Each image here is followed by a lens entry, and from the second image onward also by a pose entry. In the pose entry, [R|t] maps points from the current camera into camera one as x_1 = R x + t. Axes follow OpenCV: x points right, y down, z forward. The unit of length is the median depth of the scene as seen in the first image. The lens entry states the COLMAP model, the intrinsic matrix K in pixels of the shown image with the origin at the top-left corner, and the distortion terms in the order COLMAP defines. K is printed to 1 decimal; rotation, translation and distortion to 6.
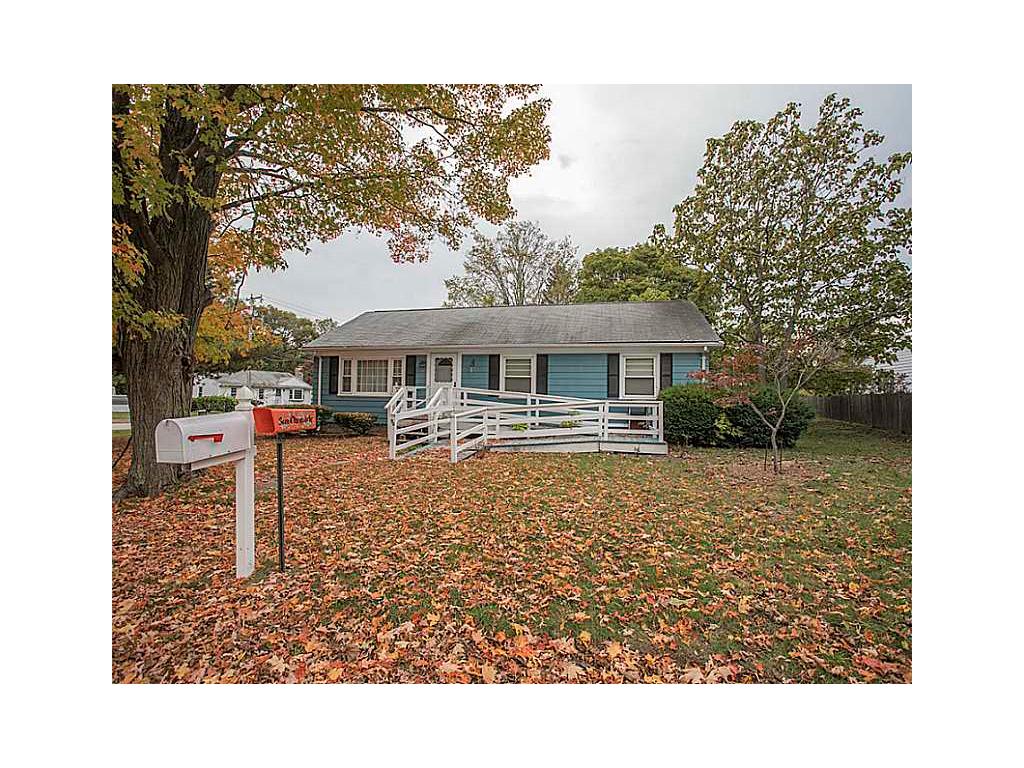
lens RADIAL K [[440.3, 0, 506.4], [0, 440.3, 385.3], [0, 0, 1]] dist [-0.070021, 0.037834]
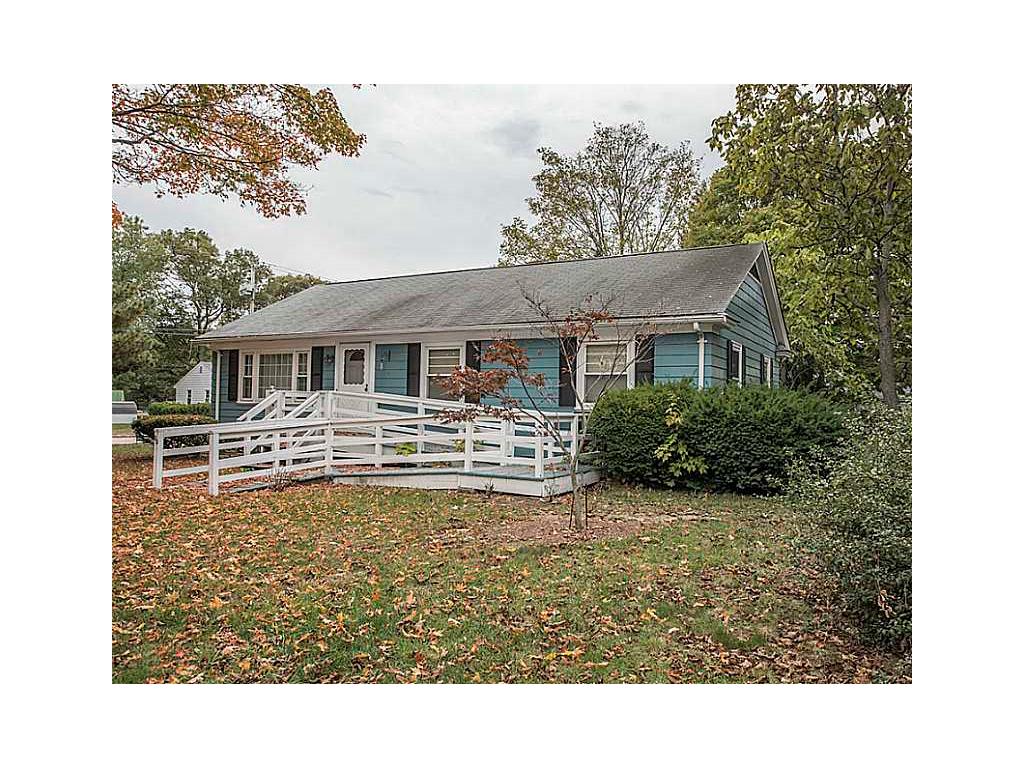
lens RADIAL K [[681.0, 0, 509.7], [0, 681.0, 401.4], [0, 0, 1]] dist [-0.000105, 0.001165]
pose [[0.969723, -0.001718, -0.244202, 0.367332], [0.007831, 0.999680, 0.024062, -0.003804], [0.244083, -0.025246, 0.969426, 0.006638]]
